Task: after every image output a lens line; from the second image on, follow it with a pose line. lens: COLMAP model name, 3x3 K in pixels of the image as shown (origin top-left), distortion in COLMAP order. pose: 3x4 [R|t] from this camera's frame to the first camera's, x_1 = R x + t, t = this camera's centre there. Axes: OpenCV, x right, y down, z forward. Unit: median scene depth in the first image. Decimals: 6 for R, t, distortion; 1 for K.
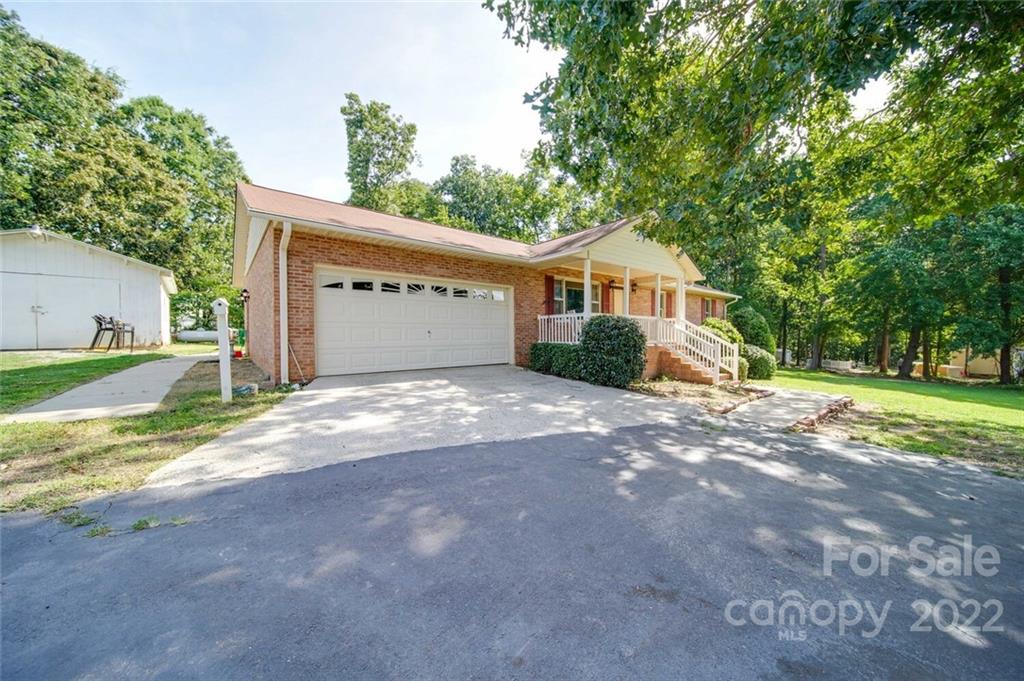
lens RADIAL K [[358.3, 0, 514.4], [0, 358.3, 341.1], [0, 0, 1]] dist [-0.000013, -0.001264]
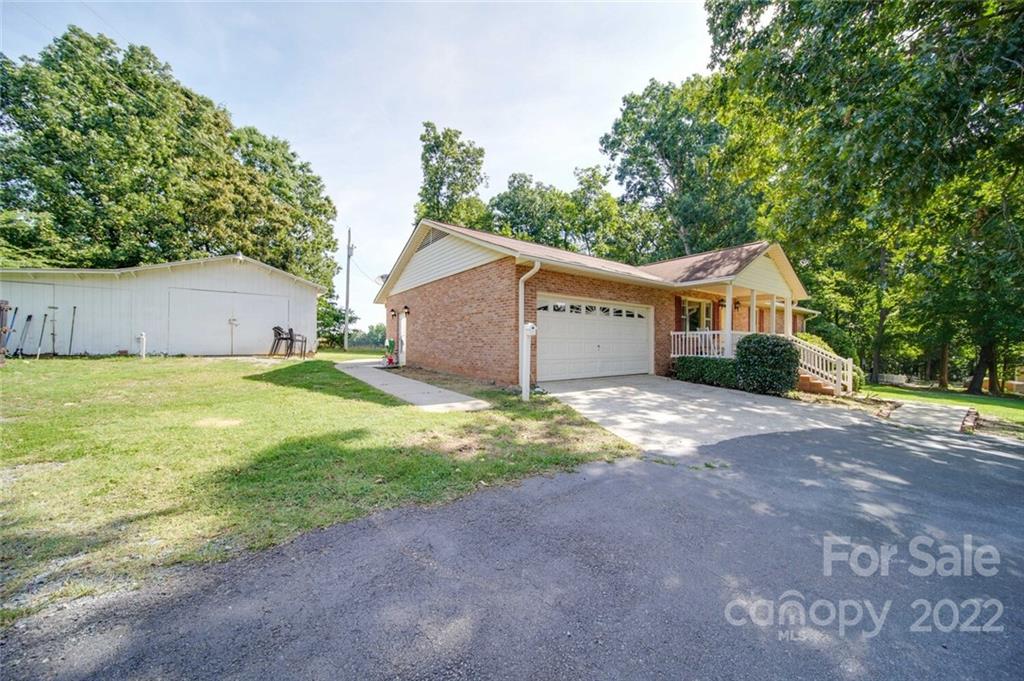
lens RADIAL K [[358.3, 0, 514.4], [0, 358.3, 341.1], [0, 0, 1]] dist [-0.000013, -0.001264]
pose [[0.998527, 0.011315, -0.053058, -0.312796], [-0.012500, 0.999678, -0.022062, -0.008344], [0.052792, 0.022693, 0.998348, -0.137216]]
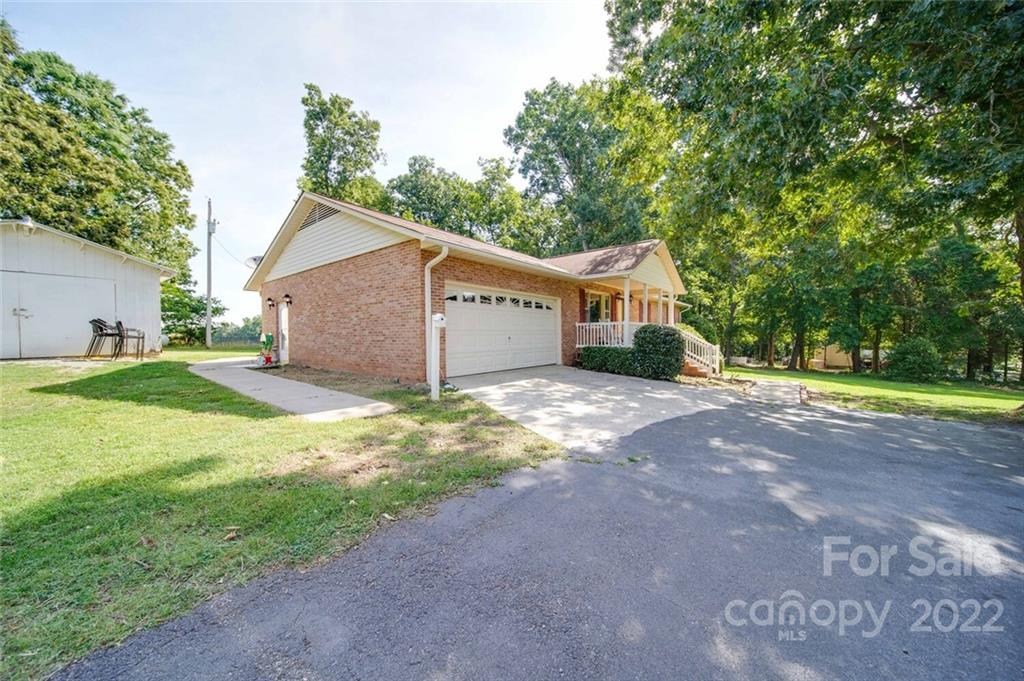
lens RADIAL K [[358.3, 0, 514.4], [0, 358.3, 341.1], [0, 0, 1]] dist [-0.000013, -0.001264]
pose [[0.978368, -0.005930, 0.206785, -0.318436], [0.006227, 0.999980, -0.000787, -0.009719], [-0.206776, 0.002058, 0.978386, -0.094266]]
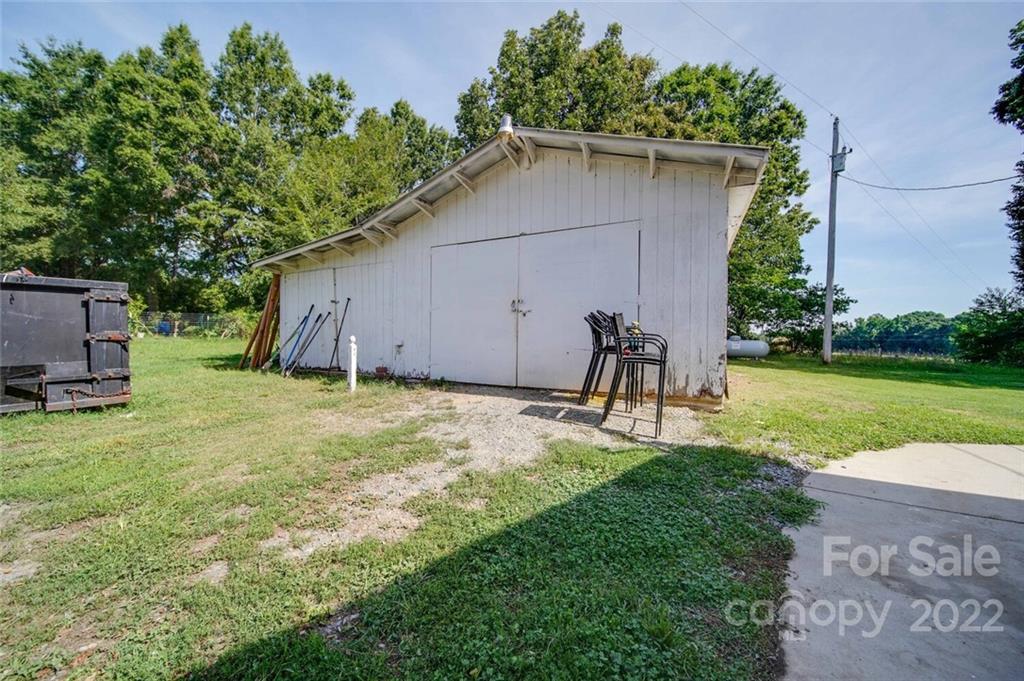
lens RADIAL K [[372.7, 0, 507.8], [0, 372.7, 341.6], [0, 0, 1]] dist [0.000034, -0.000084]
pose [[0.370853, 0.017946, -0.928518, -0.803264], [-0.024834, 0.999647, 0.009402, -0.040655], [0.928359, 0.019572, 0.371168, 0.741692]]
